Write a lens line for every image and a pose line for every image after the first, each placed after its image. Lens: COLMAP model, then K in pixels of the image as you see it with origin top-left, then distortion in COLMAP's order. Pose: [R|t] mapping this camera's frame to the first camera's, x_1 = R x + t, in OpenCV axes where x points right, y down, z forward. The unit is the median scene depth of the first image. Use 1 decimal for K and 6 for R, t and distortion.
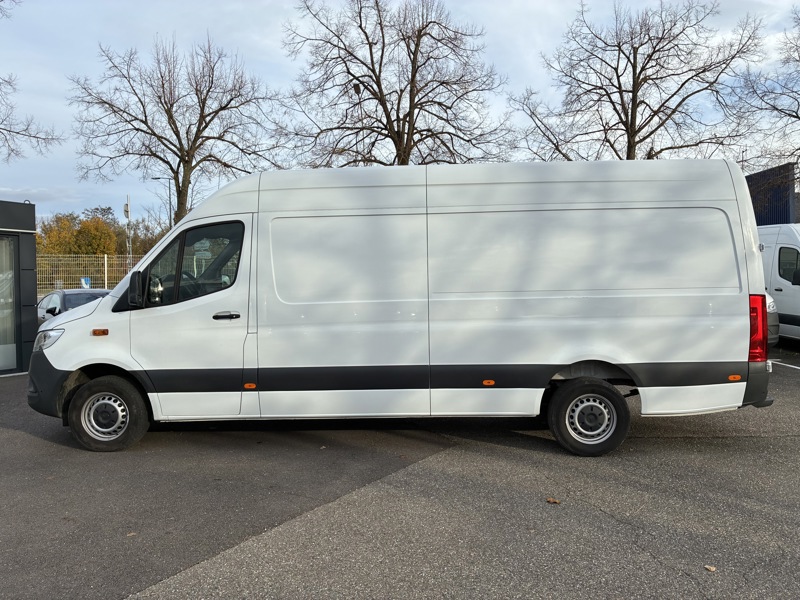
lens RADIAL K [[606.2, 0, 404.3], [0, 606.2, 304.4], [0, 0, 1]] dist [0.072946, -0.089195]
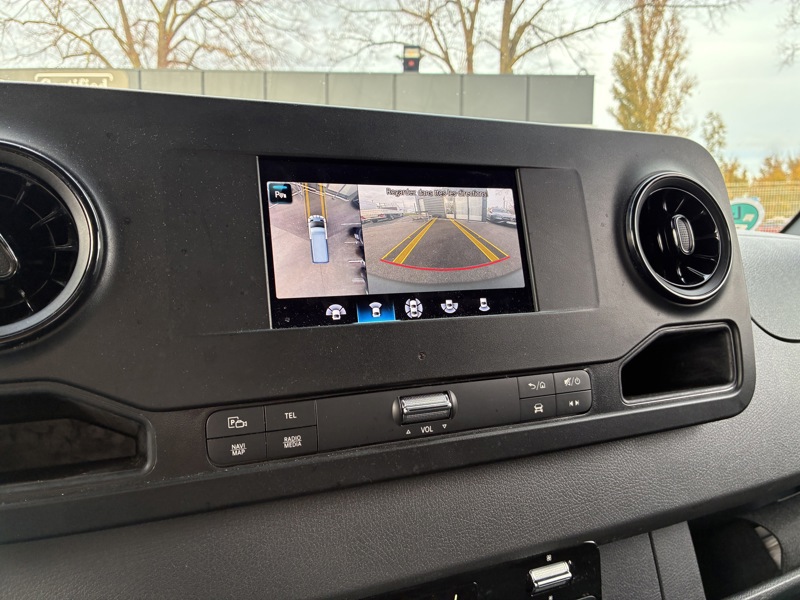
lens RADIAL K [[606.2, 0, 404.3], [0, 606.2, 304.4], [0, 0, 1]] dist [0.072946, -0.089195]
pose [[0.450986, 0.121087, -0.884279, -0.093055], [-0.042176, 0.992539, 0.114401, -0.009445], [0.891534, -0.014298, 0.452728, 0.316669]]
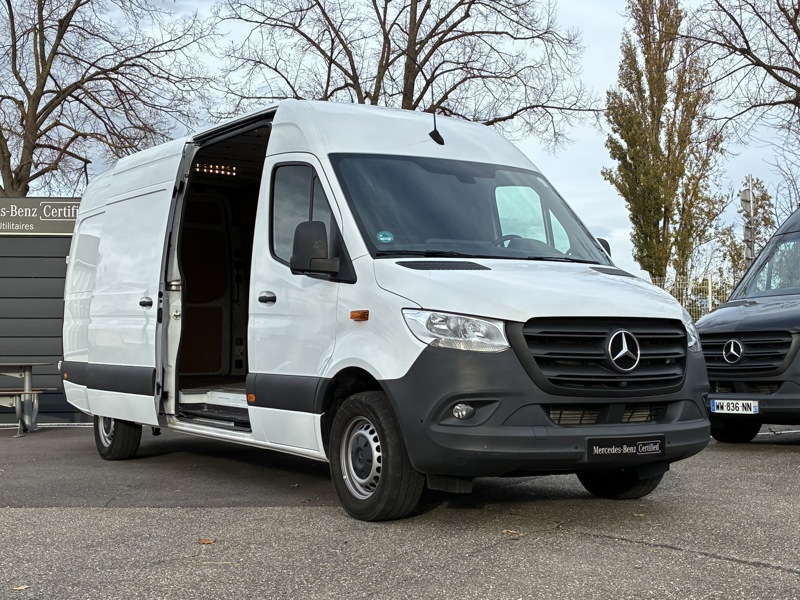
lens RADIAL K [[1154.7, 0, 400.0], [0, 1154.7, 300.0], [0, 0, 1]] dist [0.034261, 0.038934]
pose [[0.528543, -0.041738, -0.847880, 0.314056], [-0.030341, 0.997224, -0.068003, 0.030705], [0.848364, 0.061668, 0.525809, 0.107410]]
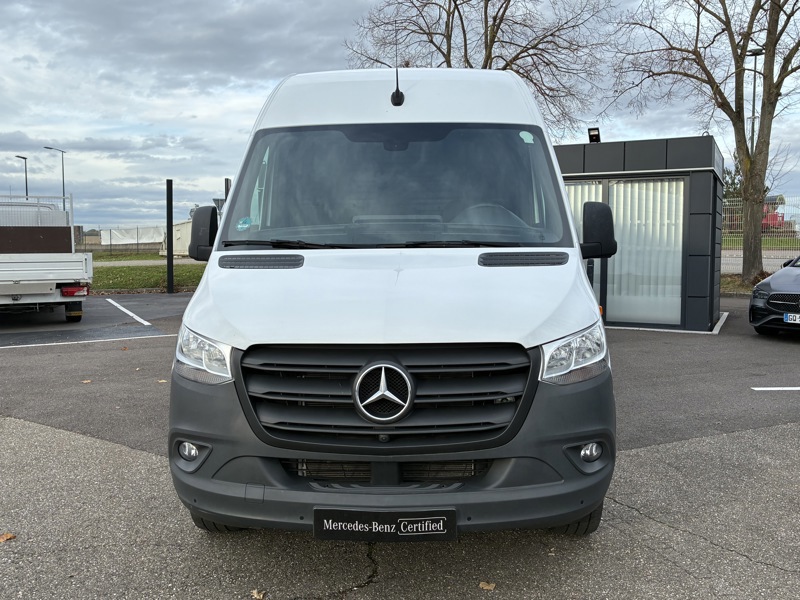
lens RADIAL K [[734.9, 0, 400.0], [0, 734.9, 300.0], [0, 0, 1]] dist [0.015648, 0.013074]
pose [[-0.032242, 0.084991, -0.995860, 0.226072], [-0.030067, 0.995845, 0.085963, -0.006970], [0.999028, 0.032714, -0.029553, 0.319433]]
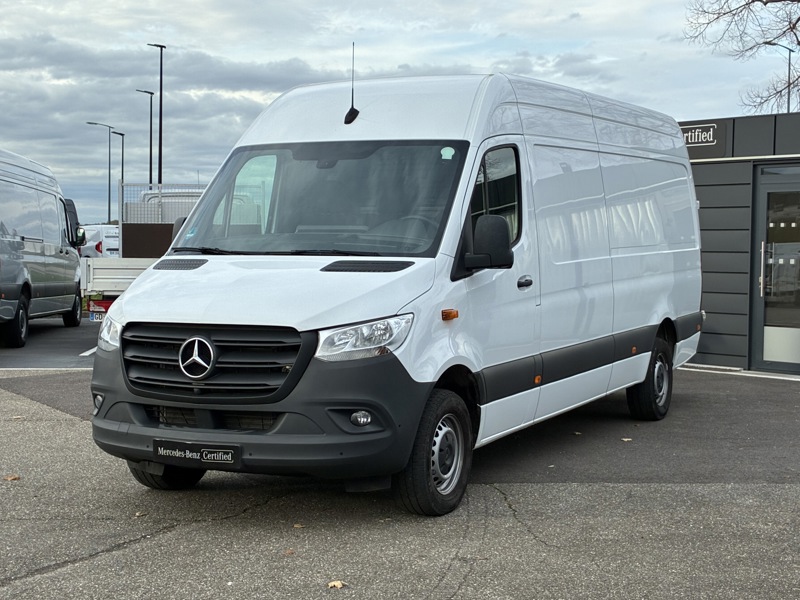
lens RADIAL K [[1337.9, 0, 400.0], [0, 1337.9, 300.0], [0, 0, 1]] dist [0.317033, 0.027783]
pose [[-0.433274, 0.047398, -0.900015, 0.384642], [-0.034276, 0.997027, 0.069008, -0.019307], [0.900610, 0.060749, -0.430361, 0.510677]]
